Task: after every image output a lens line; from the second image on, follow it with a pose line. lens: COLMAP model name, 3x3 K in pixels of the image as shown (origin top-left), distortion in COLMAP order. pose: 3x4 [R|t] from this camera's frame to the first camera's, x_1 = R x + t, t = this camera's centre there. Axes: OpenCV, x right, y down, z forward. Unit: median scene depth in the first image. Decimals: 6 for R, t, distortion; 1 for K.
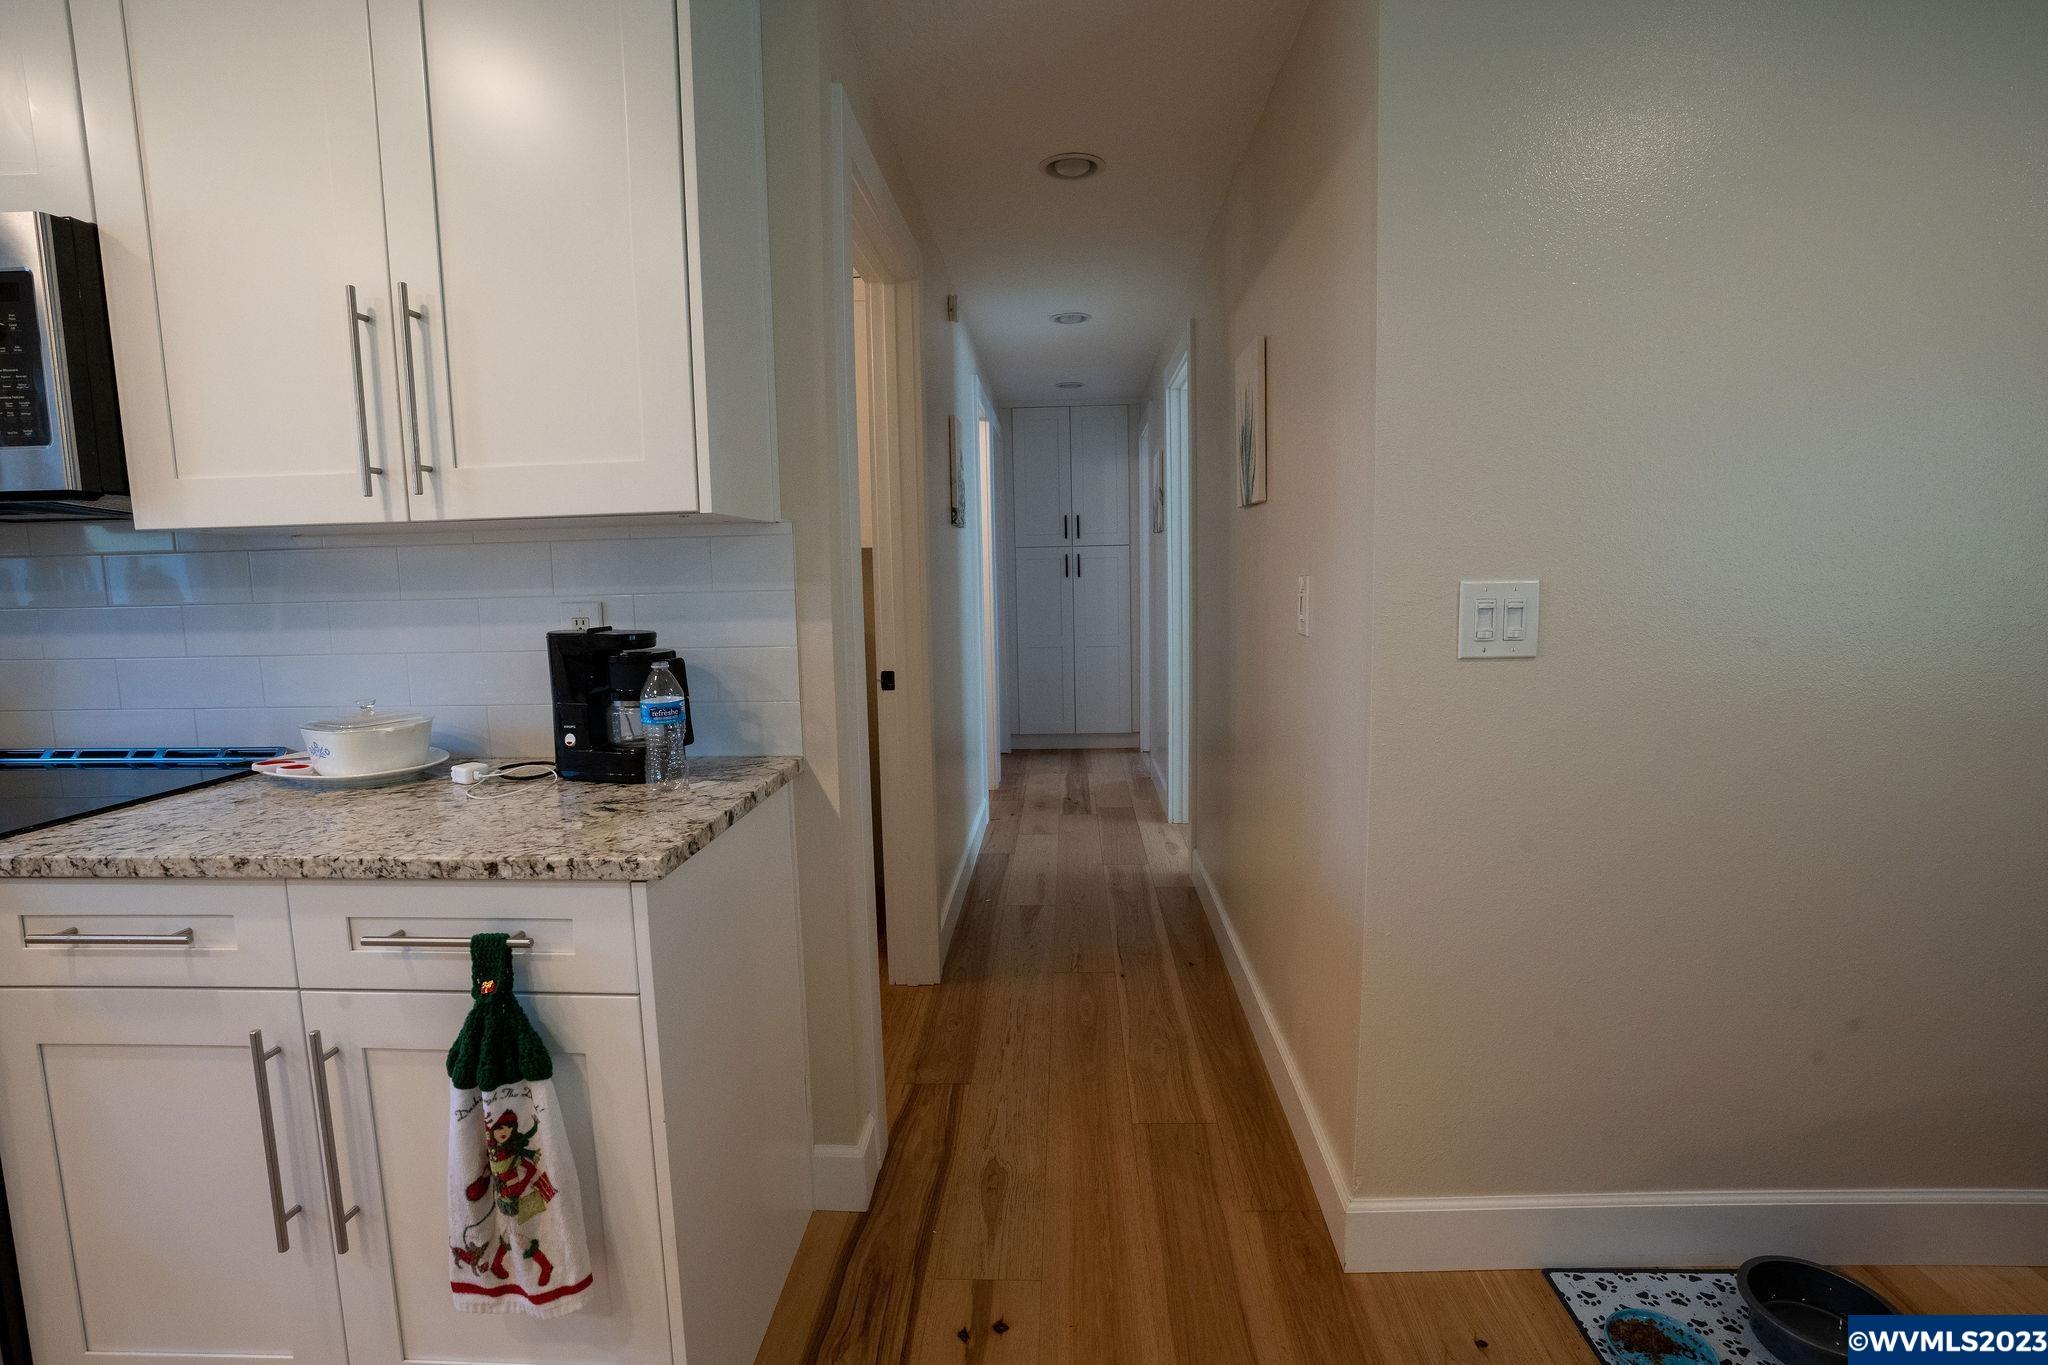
lens RADIAL K [[958.1, 0, 1023.0], [0, 958.1, 679.6], [0, 0, 1]] dist [-0.075265, 0.032628]
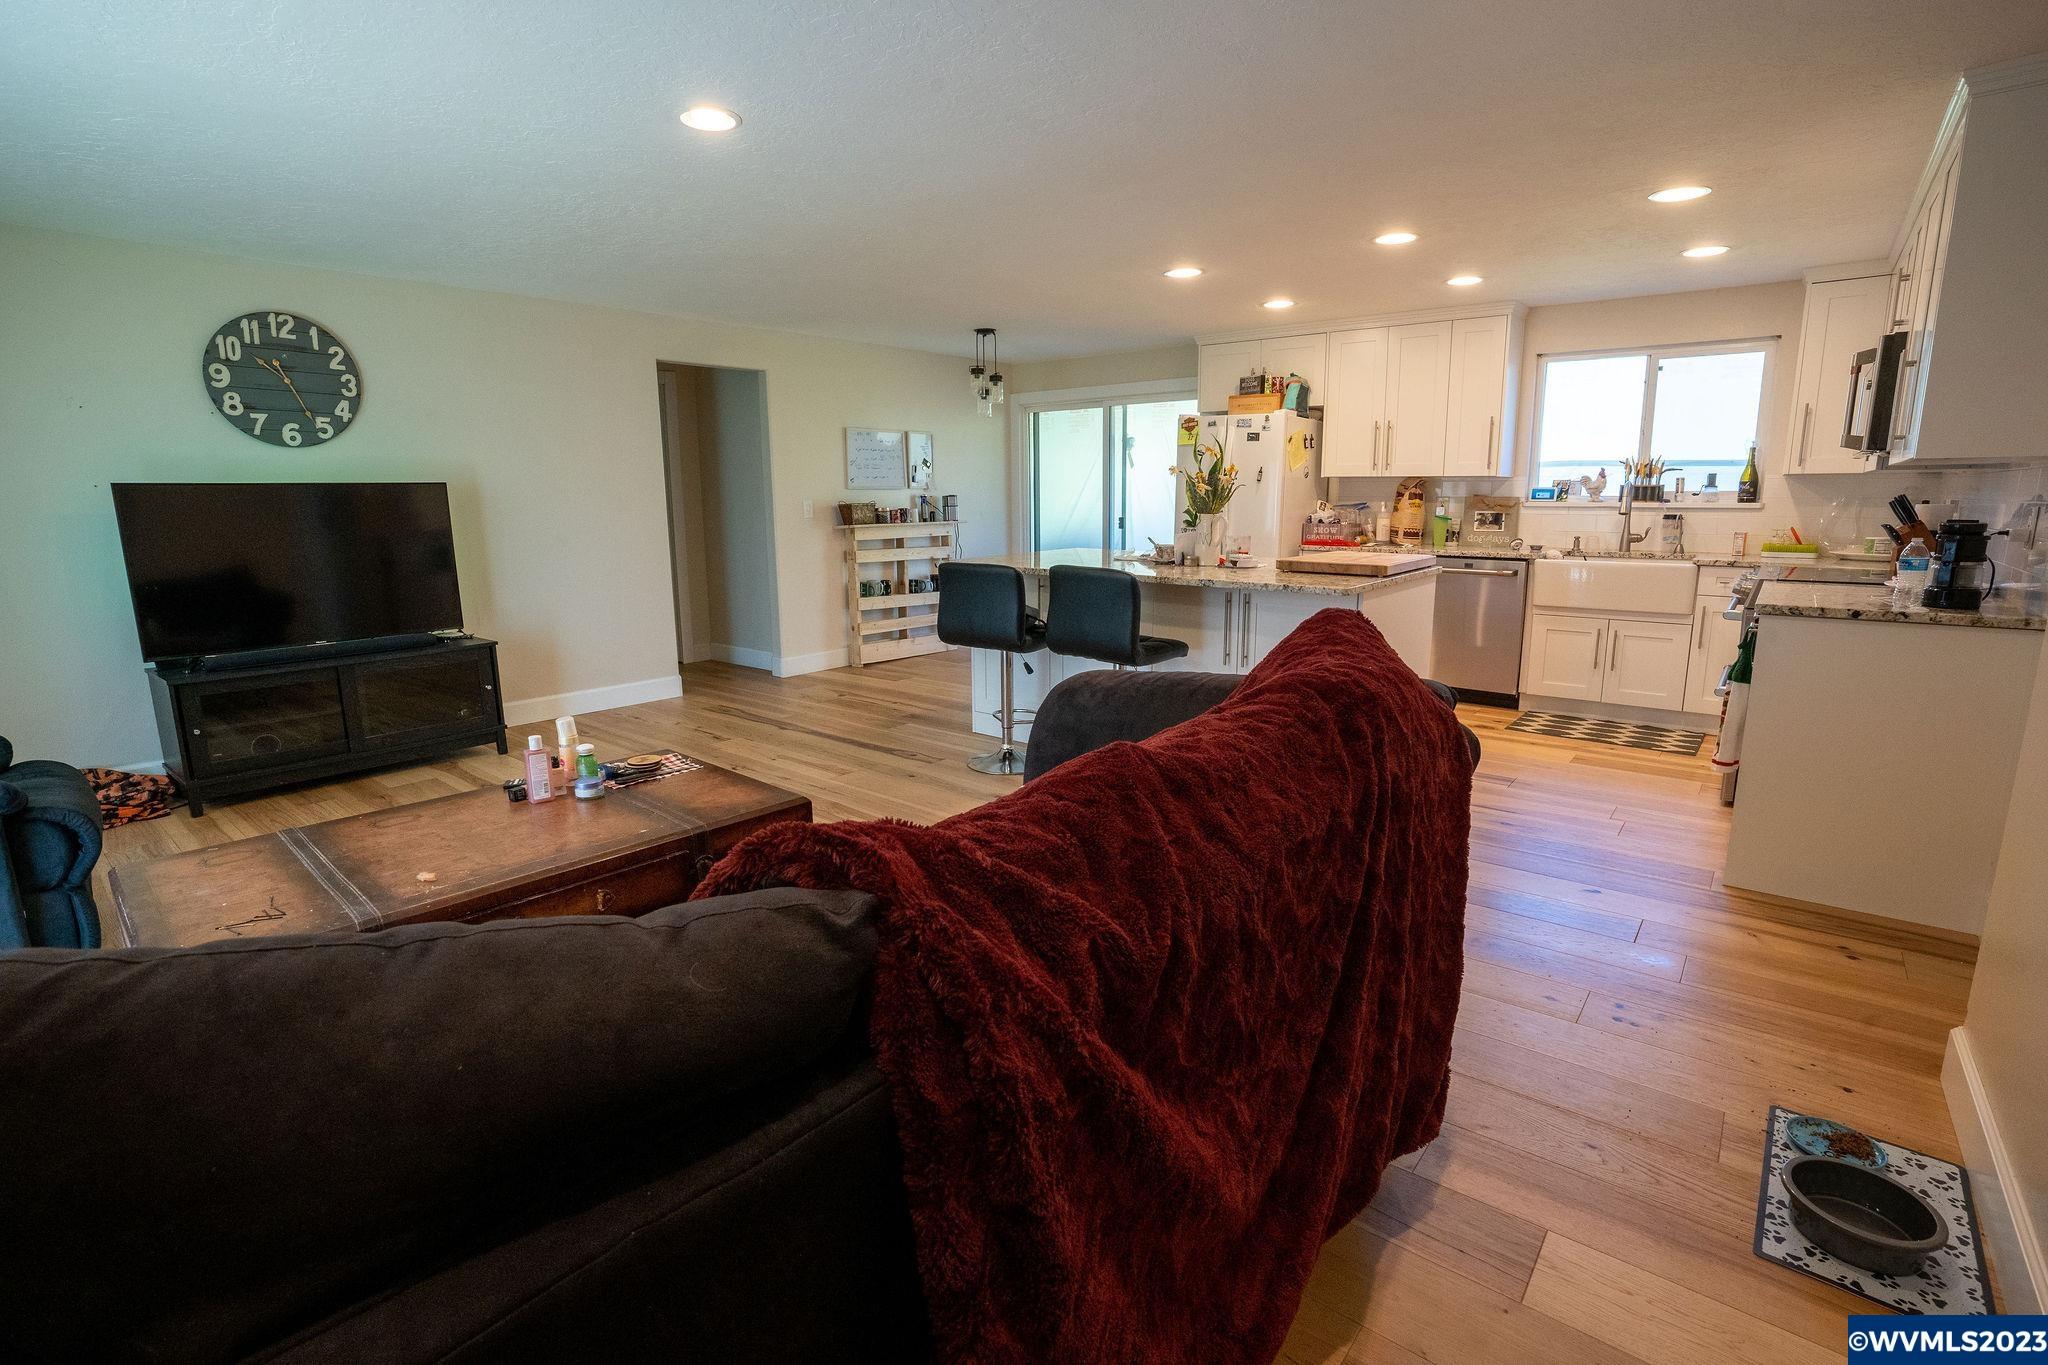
lens RADIAL K [[958.1, 0, 1023.0], [0, 958.1, 679.6], [0, 0, 1]] dist [-0.075265, 0.032628]
pose [[-0.601195, 0.177181, -0.779212, 2.670836], [-0.070195, 0.959630, 0.272364, -0.150717], [0.796013, 0.218441, -0.564488, 0.841778]]
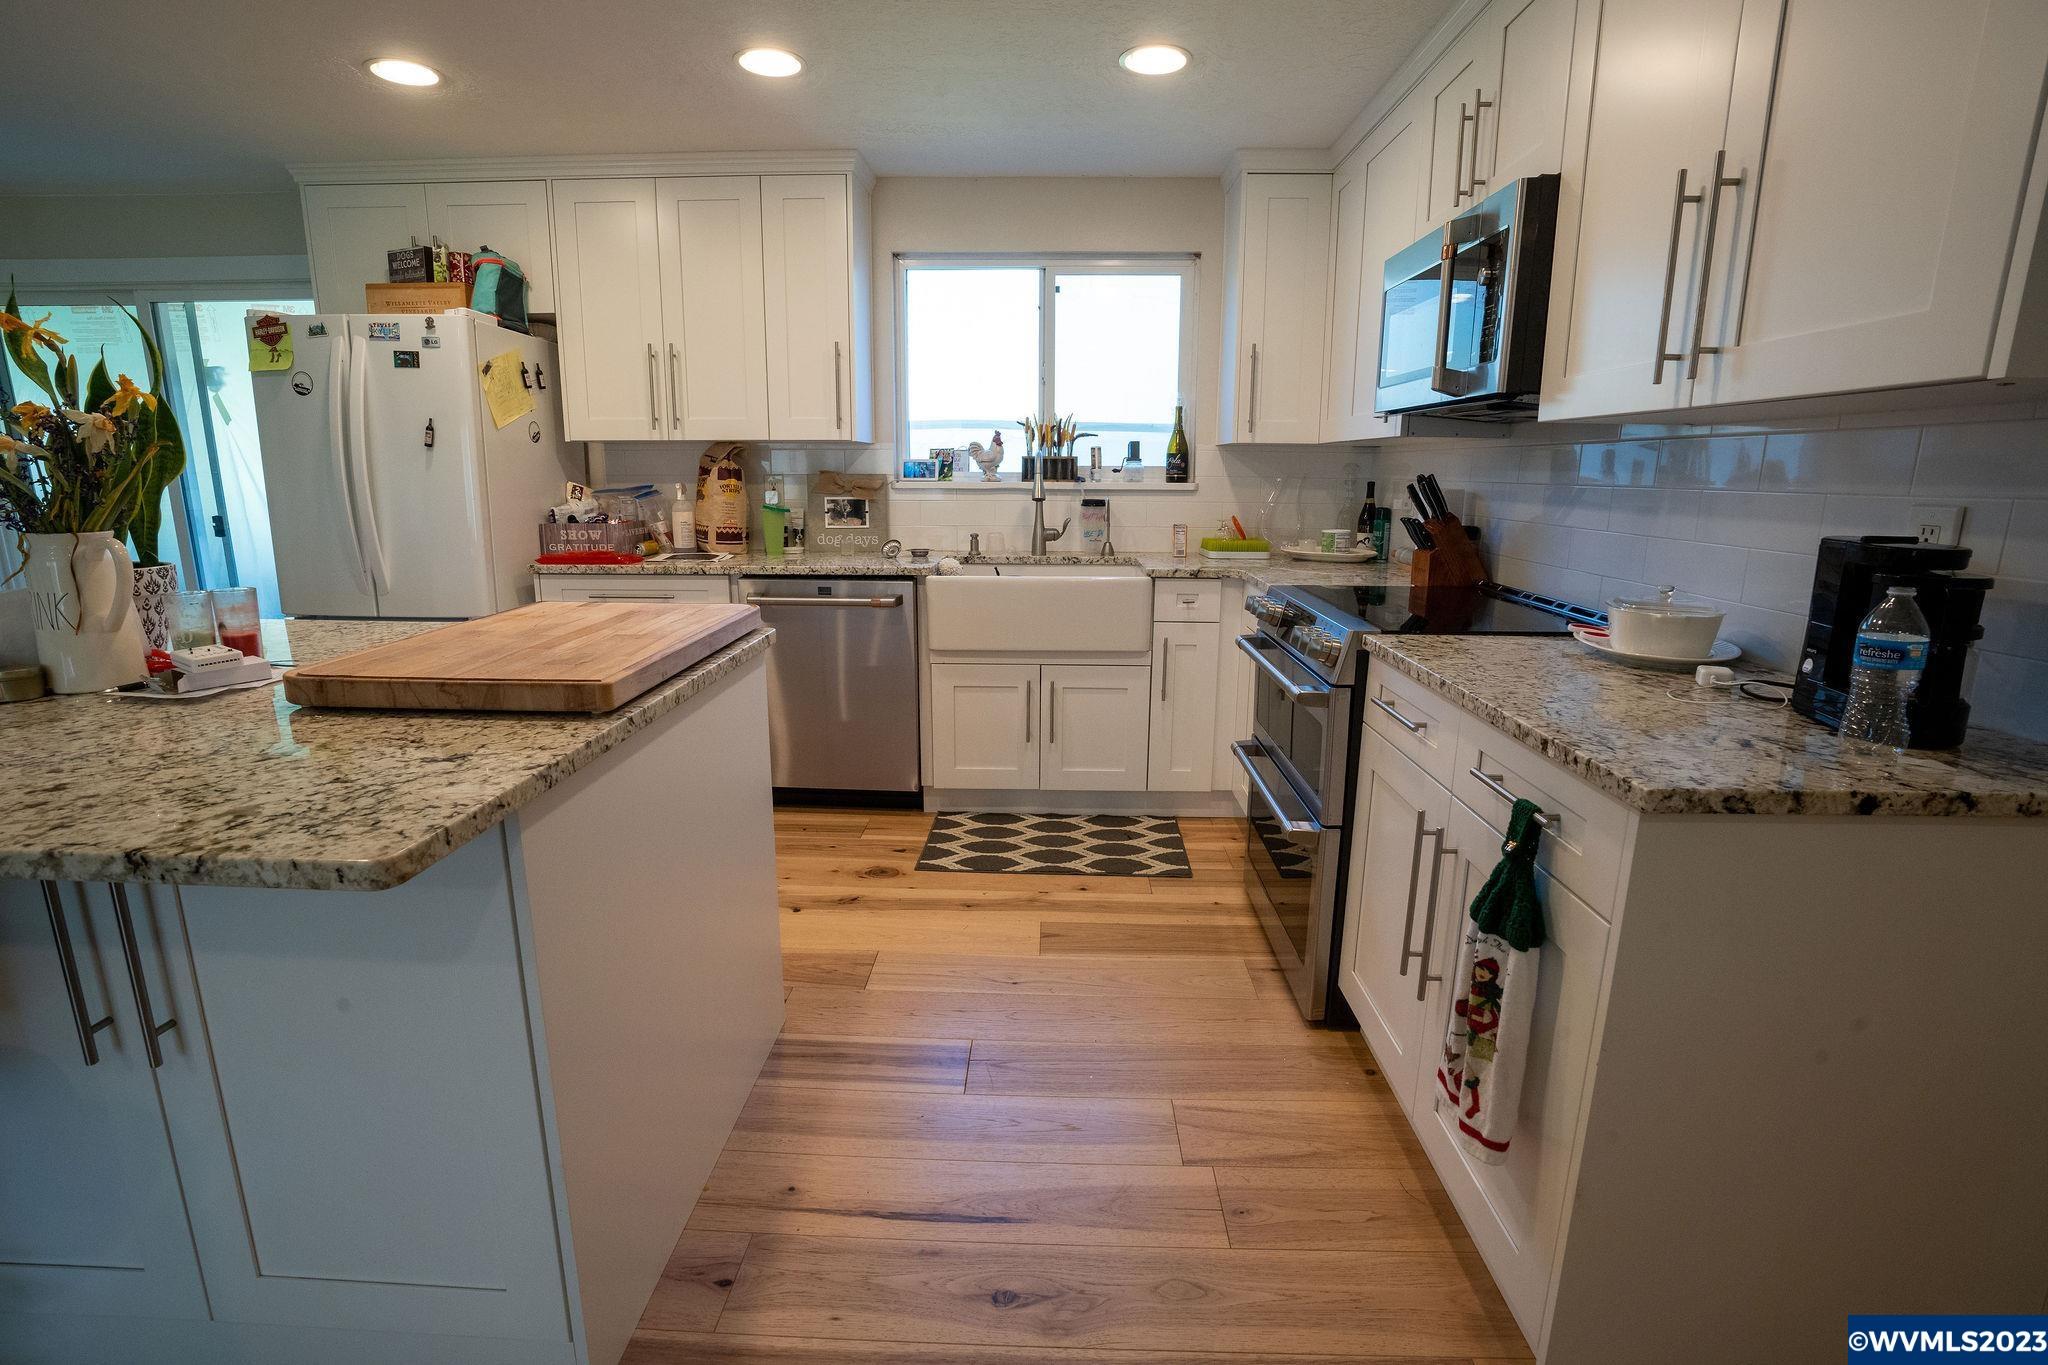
lens RADIAL K [[940.9, 0, 1025.2], [0, 940.9, 679.0], [0, 0, 1]] dist [-0.072094, 0.028616]
pose [[0.011357, 0.234799, -0.971978, 0.395786], [-0.120512, 0.965276, 0.231772, -0.036701], [0.992647, 0.114502, 0.039259, 0.356753]]
